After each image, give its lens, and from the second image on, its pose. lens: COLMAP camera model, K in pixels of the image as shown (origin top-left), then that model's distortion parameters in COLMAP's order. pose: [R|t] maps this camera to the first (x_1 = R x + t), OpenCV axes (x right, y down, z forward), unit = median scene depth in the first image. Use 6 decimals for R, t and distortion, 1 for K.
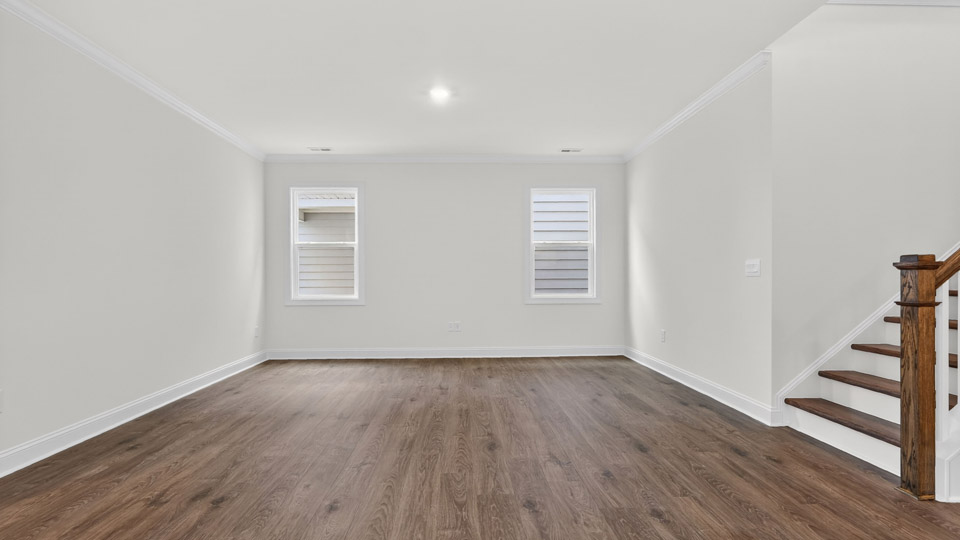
lens RADIAL K [[440.0, 0, 481.3], [0, 440.0, 270.8], [0, 0, 1]] dist [-0.003060, -0.000157]
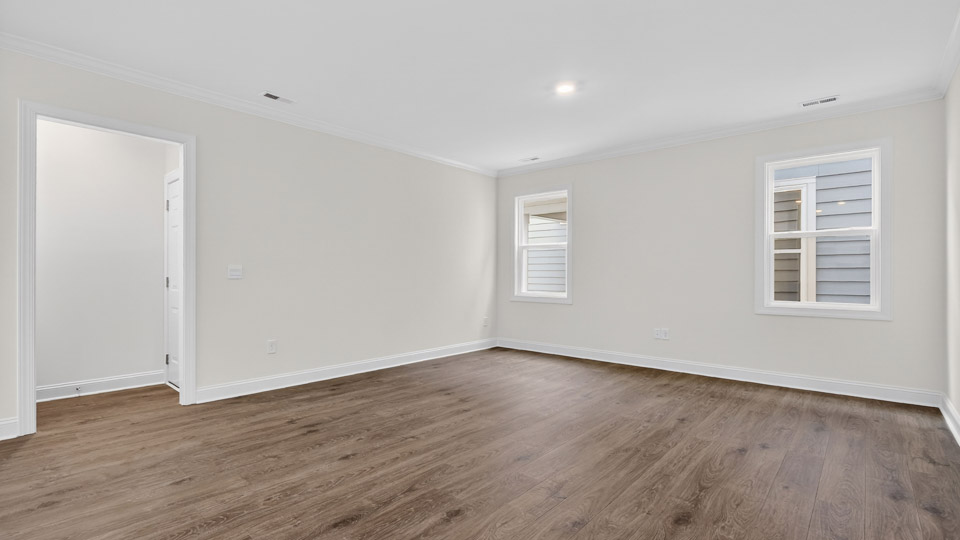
lens RADIAL K [[440.0, 0, 474.9], [0, 440.0, 271.7], [0, 0, 1]] dist [-0.003060, -0.000157]
pose [[0.732354, 0.003006, -0.680917, 0.510589], [-0.000302, 0.999992, 0.004090, -0.003856], [0.680924, -0.002789, 0.732349, 0.204412]]
